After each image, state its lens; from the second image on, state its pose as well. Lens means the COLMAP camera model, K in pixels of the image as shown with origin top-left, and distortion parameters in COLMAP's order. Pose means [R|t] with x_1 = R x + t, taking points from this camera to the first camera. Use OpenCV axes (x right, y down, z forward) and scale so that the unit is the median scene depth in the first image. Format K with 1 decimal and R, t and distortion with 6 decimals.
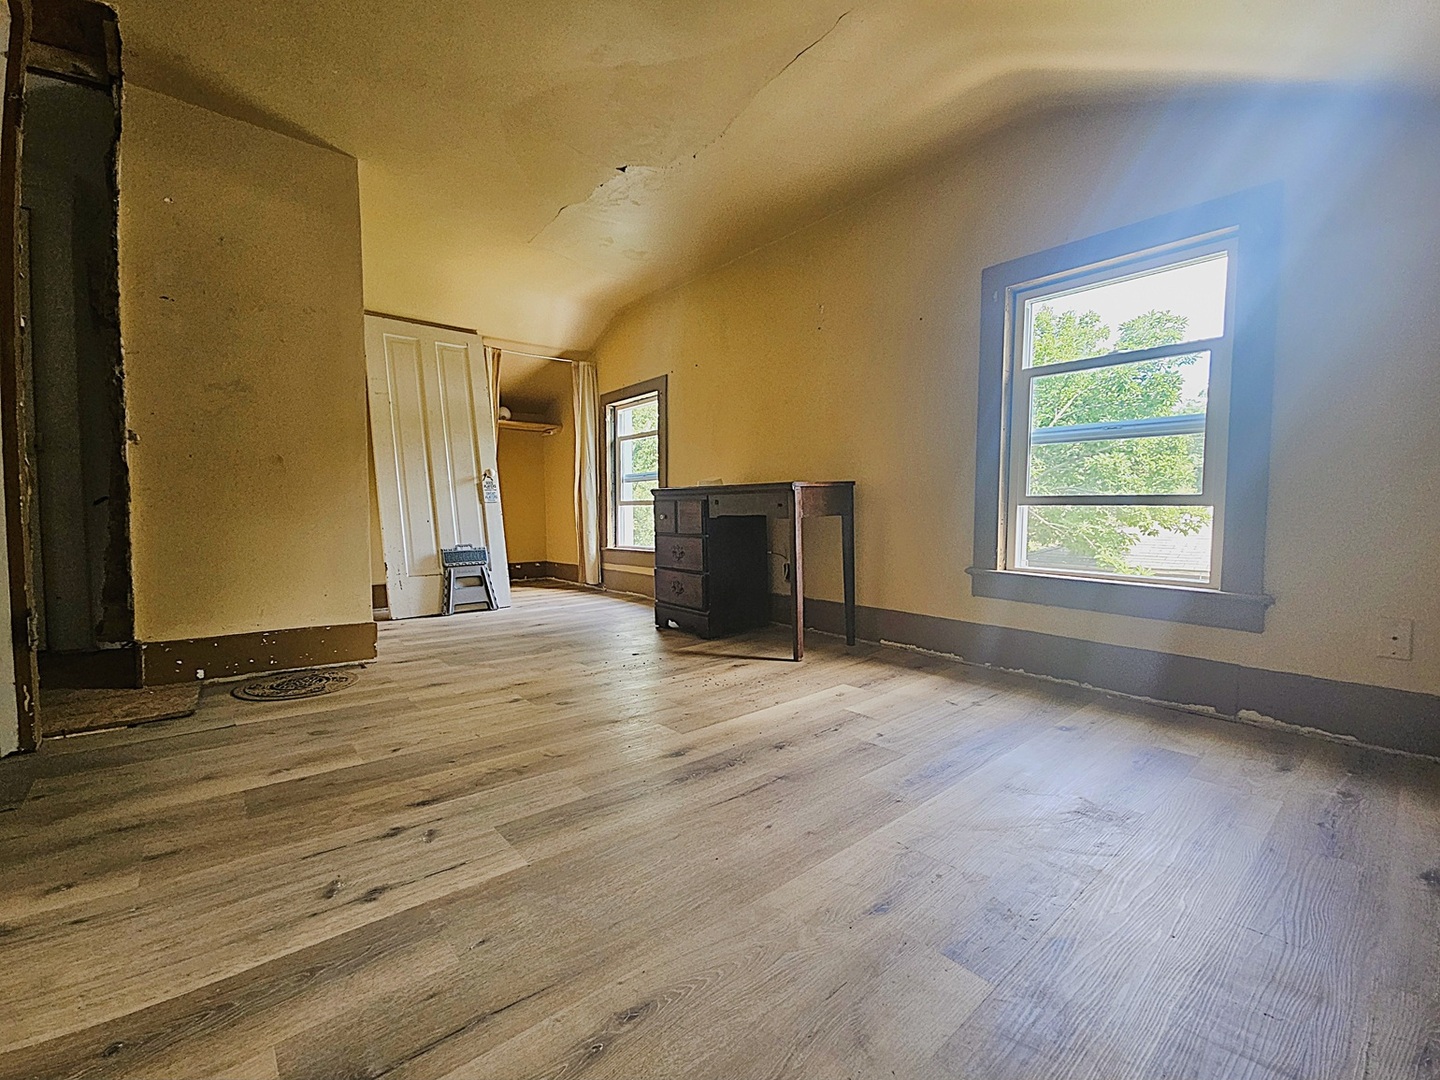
lens RADIAL K [[580.3, 0, 713.7], [0, 580.3, 541.6], [0, 0, 1]] dist [0.006801, 0.000073]
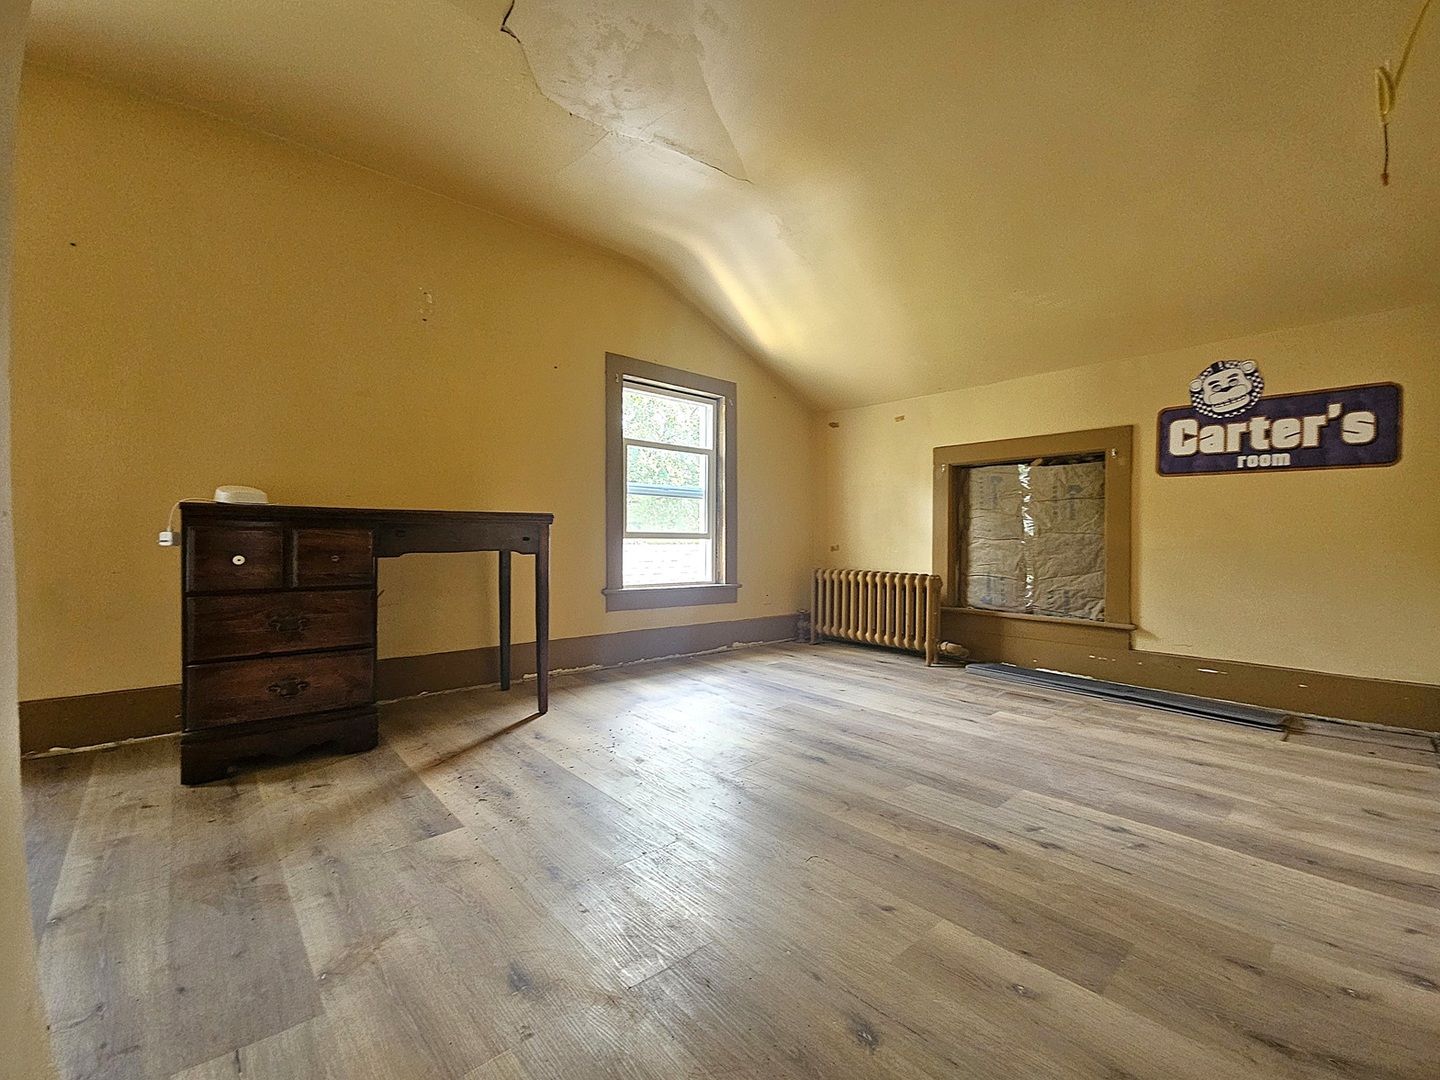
lens RADIAL K [[580.3, 0, 713.7], [0, 580.3, 541.6], [0, 0, 1]] dist [0.006801, 0.000073]
pose [[0.029013, -0.009327, 0.999536, -1.074519], [0.050335, 0.998701, 0.007858, -0.074276], [-0.998311, 0.050083, 0.029445, 1.016815]]
